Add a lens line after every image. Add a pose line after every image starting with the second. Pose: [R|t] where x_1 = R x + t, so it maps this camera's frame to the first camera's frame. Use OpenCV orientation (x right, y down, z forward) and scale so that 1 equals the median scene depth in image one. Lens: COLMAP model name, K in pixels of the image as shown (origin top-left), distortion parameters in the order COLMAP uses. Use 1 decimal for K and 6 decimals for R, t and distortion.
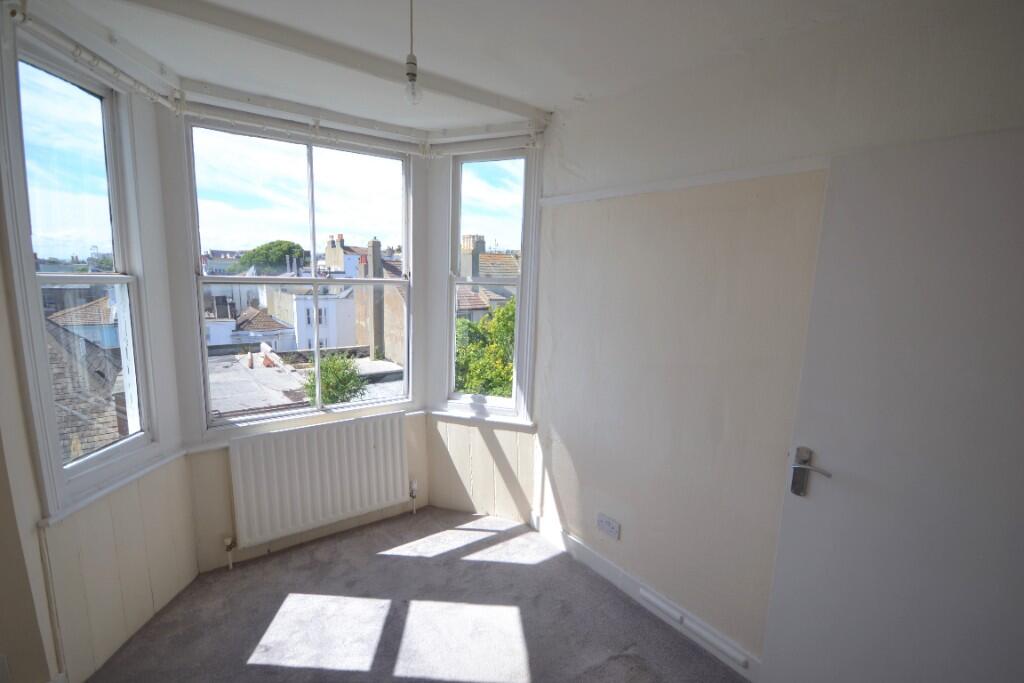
lens RADIAL K [[453.9, 0, 504.4], [0, 453.9, 351.8], [0, 0, 1]] dist [0.002249, -0.006942]
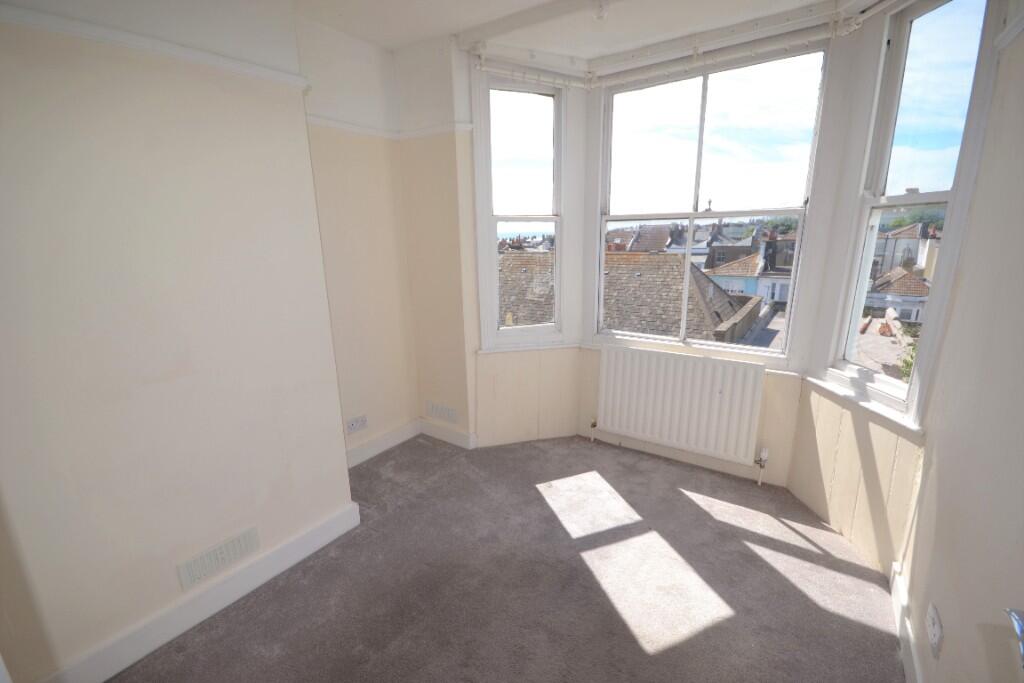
lens RADIAL K [[453.9, 0, 504.4], [0, 453.9, 351.8], [0, 0, 1]] dist [0.002249, -0.006942]
pose [[0.328202, 0.210238, -0.920914, 0.424966], [-0.126419, 0.975923, 0.177742, 0.016259], [0.936110, 0.058086, 0.346878, 0.248510]]
